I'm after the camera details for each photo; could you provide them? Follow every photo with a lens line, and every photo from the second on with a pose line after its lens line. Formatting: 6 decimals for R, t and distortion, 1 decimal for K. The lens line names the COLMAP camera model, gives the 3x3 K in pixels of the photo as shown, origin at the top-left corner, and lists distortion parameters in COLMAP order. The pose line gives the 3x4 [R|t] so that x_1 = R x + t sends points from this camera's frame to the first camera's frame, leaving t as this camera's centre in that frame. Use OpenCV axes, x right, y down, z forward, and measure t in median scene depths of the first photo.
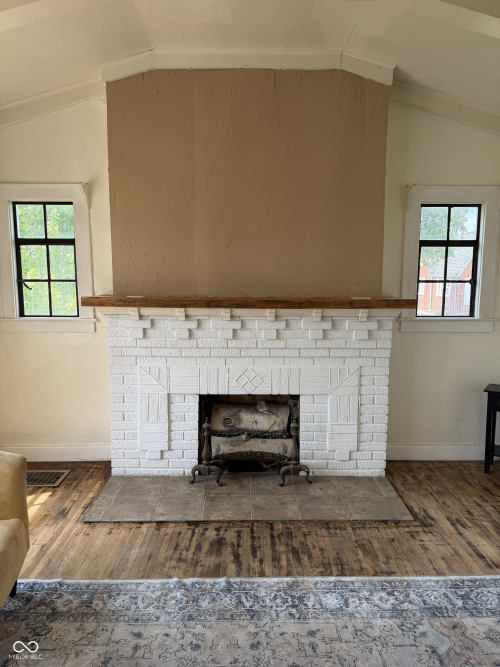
lens RADIAL K [[462.3, 0, 250.0], [0, 462.3, 333.5], [0, 0, 1]] dist [0.149298, -0.249214]
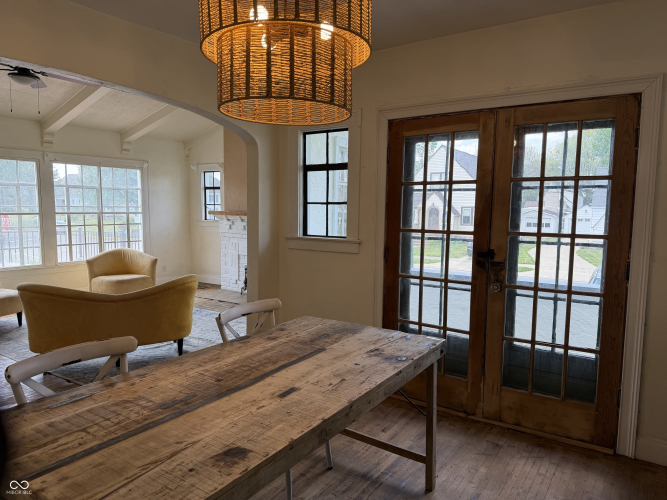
lens RADIAL K [[462.3, 0, 333.5], [0, 462.3, 250.0], [0, 0, 1]] dist [0.149298, -0.249214]
pose [[0.833231, 0.058668, -0.549803, 1.450721], [-0.081865, 0.996486, -0.017735, 0.110507], [0.546831, 0.059787, 0.835106, -0.632207]]
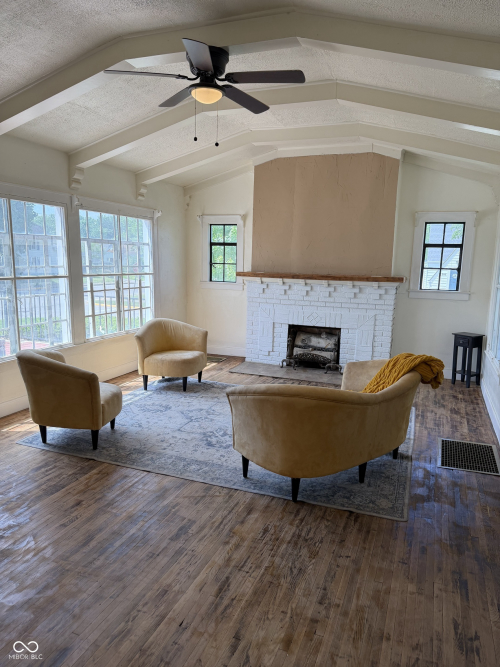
lens RADIAL K [[462.3, 0, 250.0], [0, 462.3, 333.5], [0, 0, 1]] dist [0.149298, -0.249214]
pose [[0.929944, 0.077392, -0.359465, 0.440877], [-0.068832, 0.996958, 0.036574, 0.111680], [0.361202, -0.009269, 0.932442, -0.862421]]
